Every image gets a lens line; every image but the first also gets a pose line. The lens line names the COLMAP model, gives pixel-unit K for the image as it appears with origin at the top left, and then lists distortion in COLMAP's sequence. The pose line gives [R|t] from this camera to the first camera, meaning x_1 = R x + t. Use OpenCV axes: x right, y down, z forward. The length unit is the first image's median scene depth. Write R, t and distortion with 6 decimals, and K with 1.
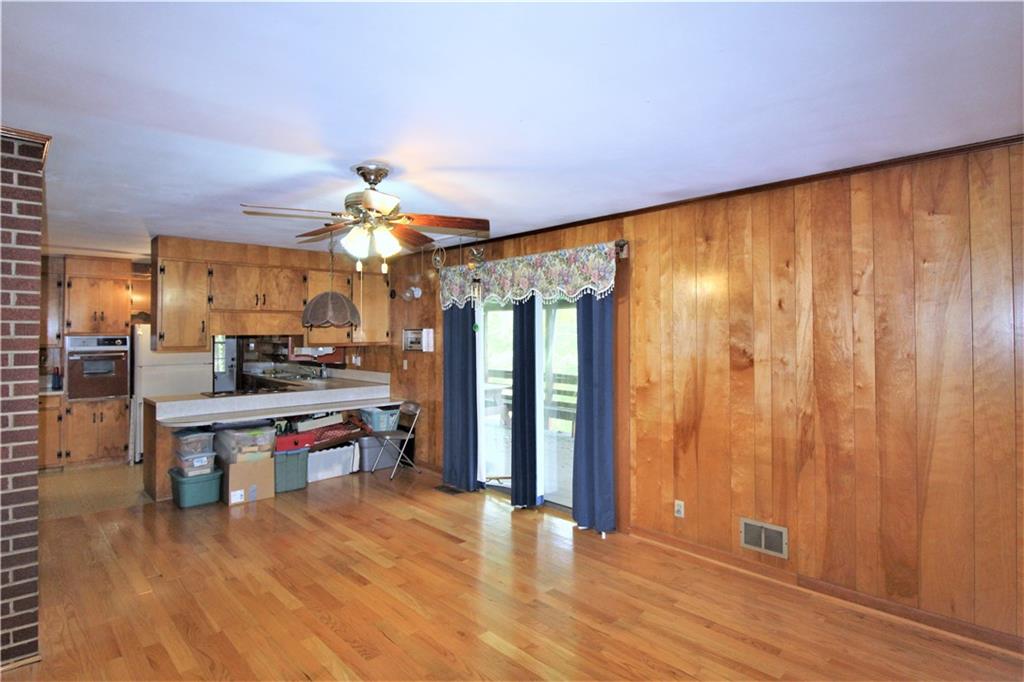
lens RADIAL K [[538.3, 0, 509.7], [0, 538.3, 327.6], [0, 0, 1]] dist [0.000045, -0.010223]
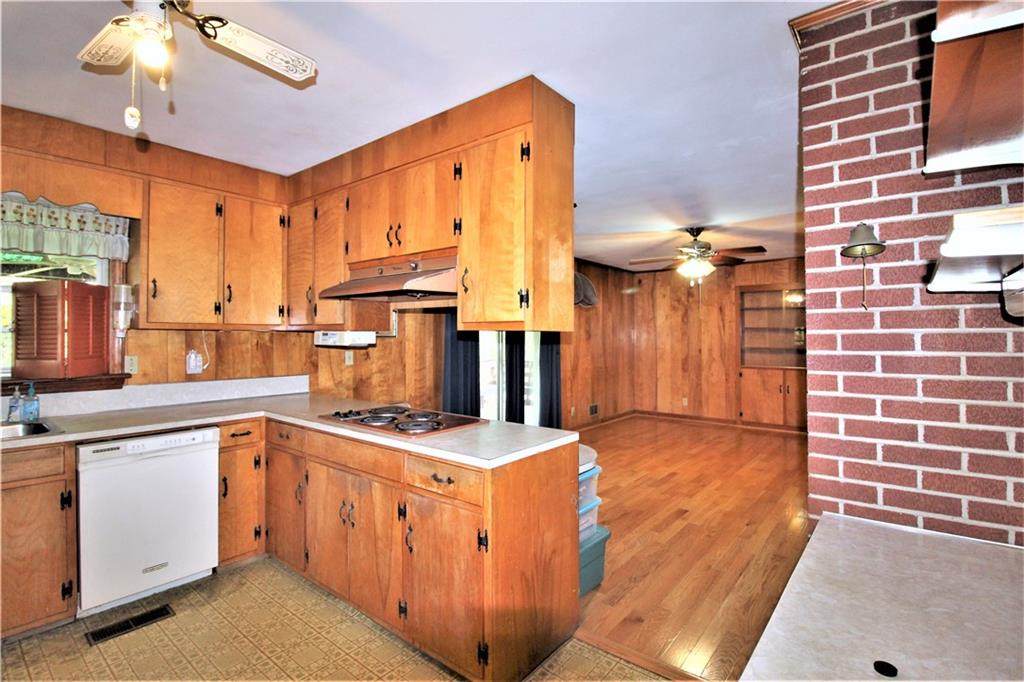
lens RADIAL K [[488.4, 0, 508.9], [0, 488.4, 327.4], [0, 0, 1]] dist [0.000197, -0.015496]
pose [[-0.127362, 0.018938, 0.991675, -1.155724], [-0.013089, 0.999699, -0.020772, 0.053298], [-0.991770, -0.015626, -0.127076, 1.171380]]
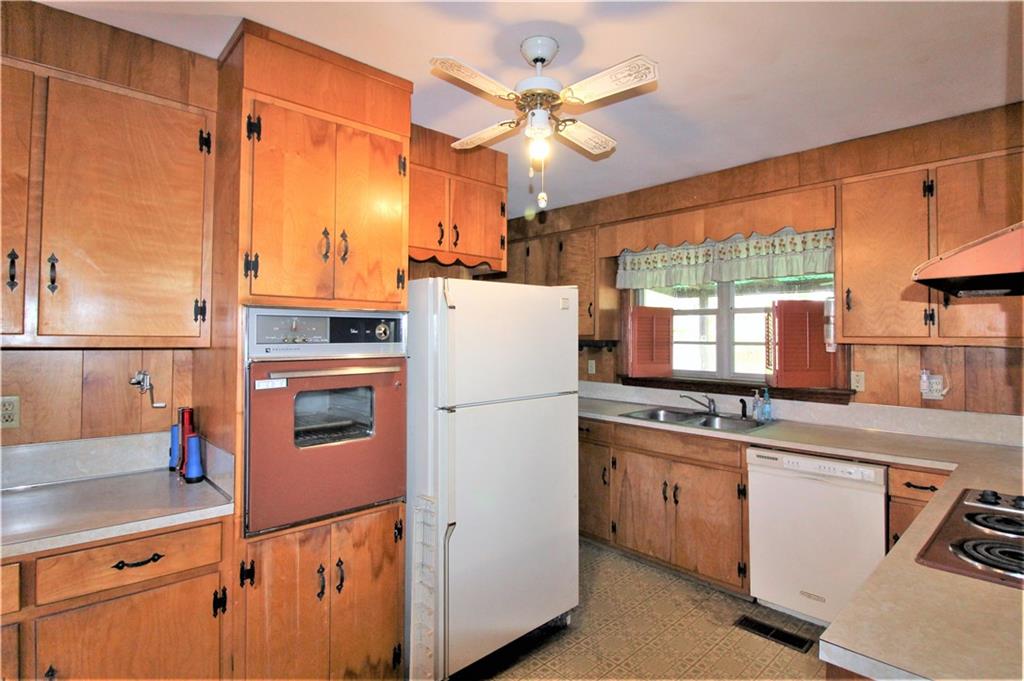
lens RADIAL K [[511.7, 0, 510.5], [0, 511.7, 325.7], [0, 0, 1]] dist [0.003769, -0.016171]
pose [[0.999939, 0.006685, -0.008794, -0.887246], [-0.006741, 0.999958, -0.006249, 0.034461], [0.008752, 0.006308, 0.999942, 0.949496]]
